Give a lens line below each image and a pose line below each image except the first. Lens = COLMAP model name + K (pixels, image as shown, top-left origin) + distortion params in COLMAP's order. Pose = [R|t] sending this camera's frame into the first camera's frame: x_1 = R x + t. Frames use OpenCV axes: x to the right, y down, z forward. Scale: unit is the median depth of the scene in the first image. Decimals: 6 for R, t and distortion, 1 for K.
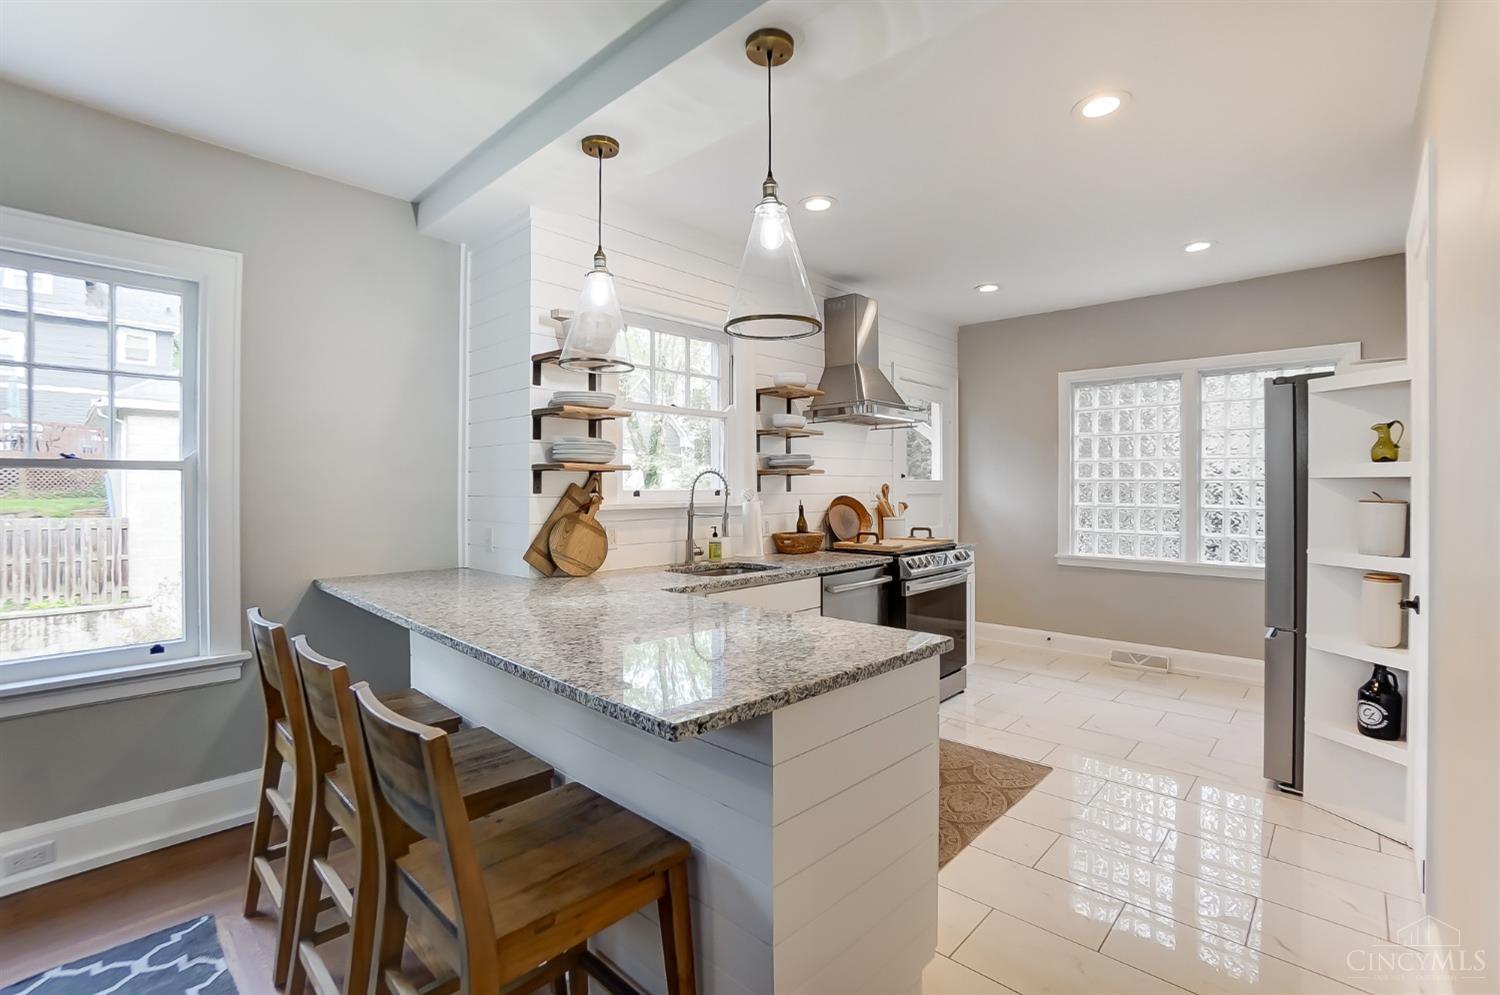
lens RADIAL K [[672.2, 0, 747.6], [0, 672.2, 494.5], [0, 0, 1]] dist [0.002199, 0.000121]
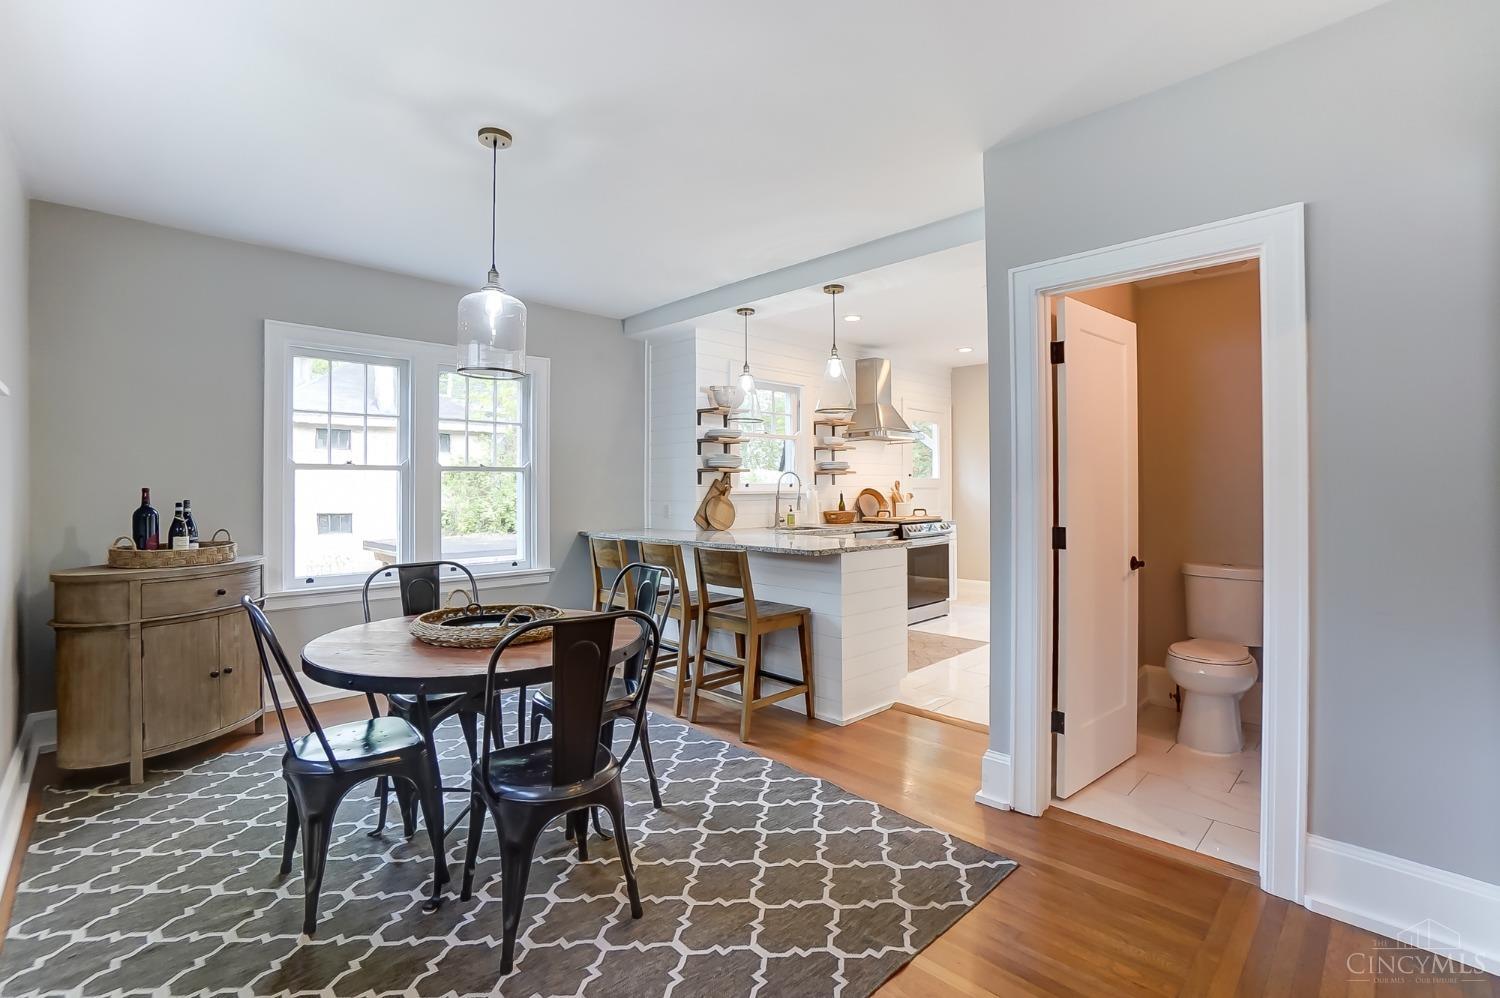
lens RADIAL K [[672.2, 0, 751.4], [0, 672.2, 490.6], [0, 0, 1]] dist [0.002199, 0.000121]
pose [[0.999366, -0.002284, -0.035543, -0.080354], [0.001977, 0.999960, -0.008676, 0.023650], [0.035561, 0.008600, 0.999331, -0.623669]]
